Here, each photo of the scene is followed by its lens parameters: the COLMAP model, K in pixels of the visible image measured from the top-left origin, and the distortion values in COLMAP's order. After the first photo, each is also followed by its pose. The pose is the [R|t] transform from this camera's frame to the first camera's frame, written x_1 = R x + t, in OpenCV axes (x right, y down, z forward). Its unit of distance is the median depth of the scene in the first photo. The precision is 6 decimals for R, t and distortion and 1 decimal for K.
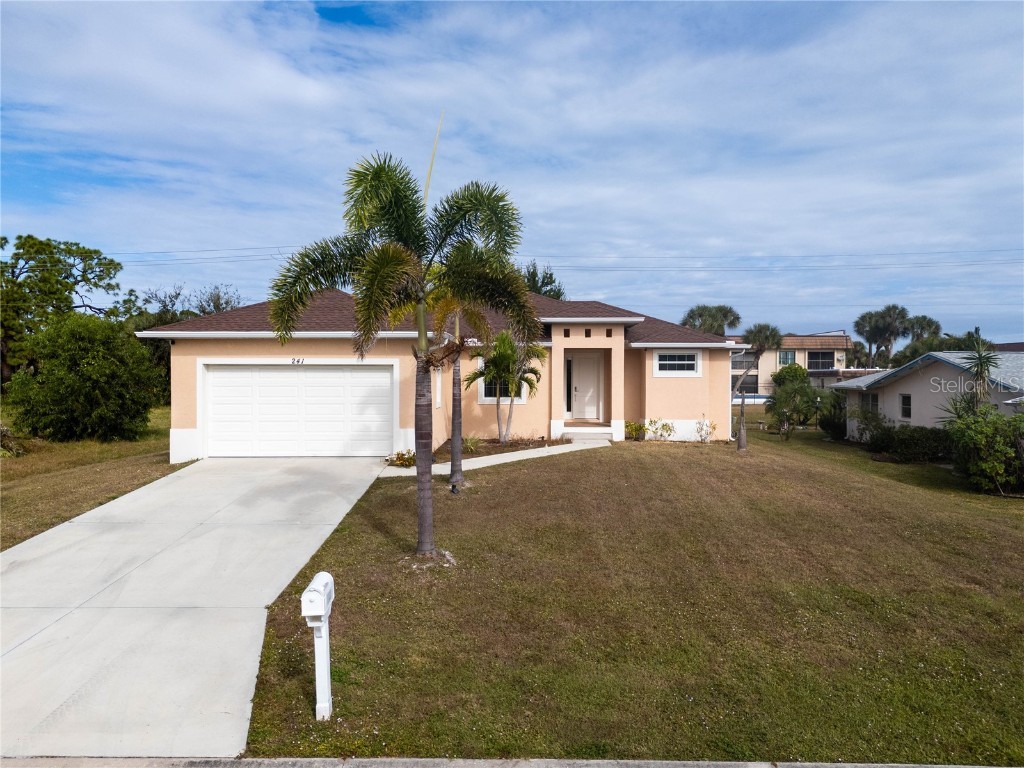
lens RADIAL K [[772.9, 0, 517.2], [0, 772.9, 413.6], [0, 0, 1]] dist [0.038488, -0.006521]
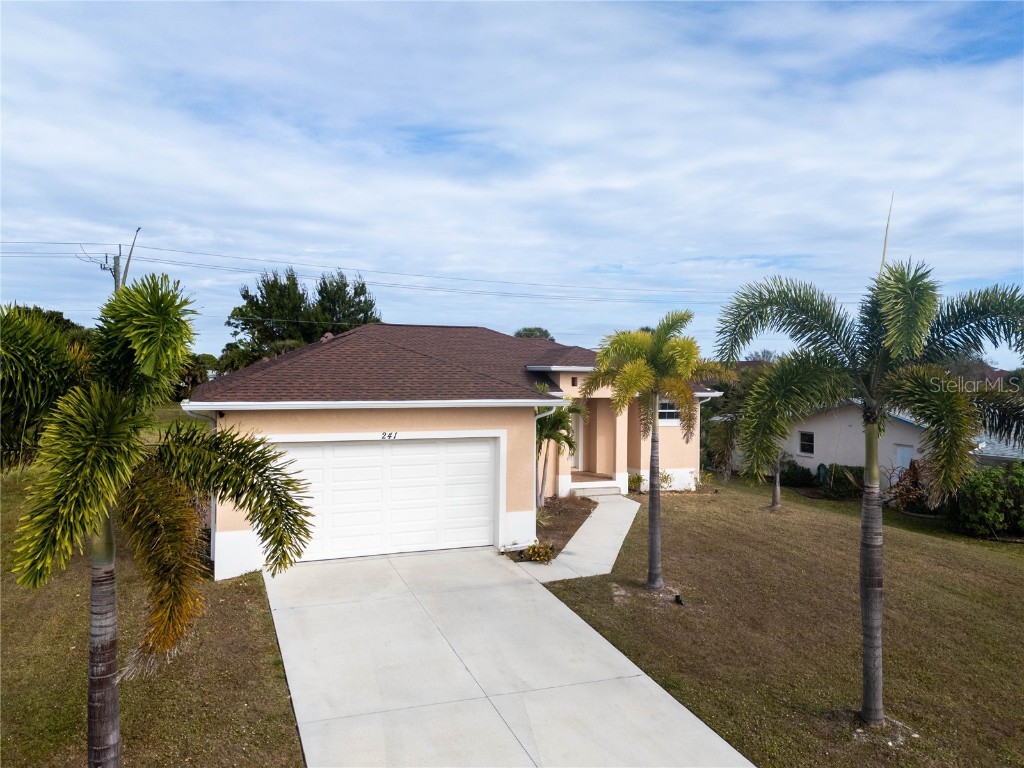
lens RADIAL K [[772.9, 0, 517.2], [0, 772.9, 413.6], [0, 0, 1]] dist [0.038488, -0.006521]
pose [[0.927012, -0.010149, 0.374894, -0.355810], [0.008445, 0.999945, 0.006186, -0.072673], [-0.374936, -0.002569, 0.927047, 0.158321]]
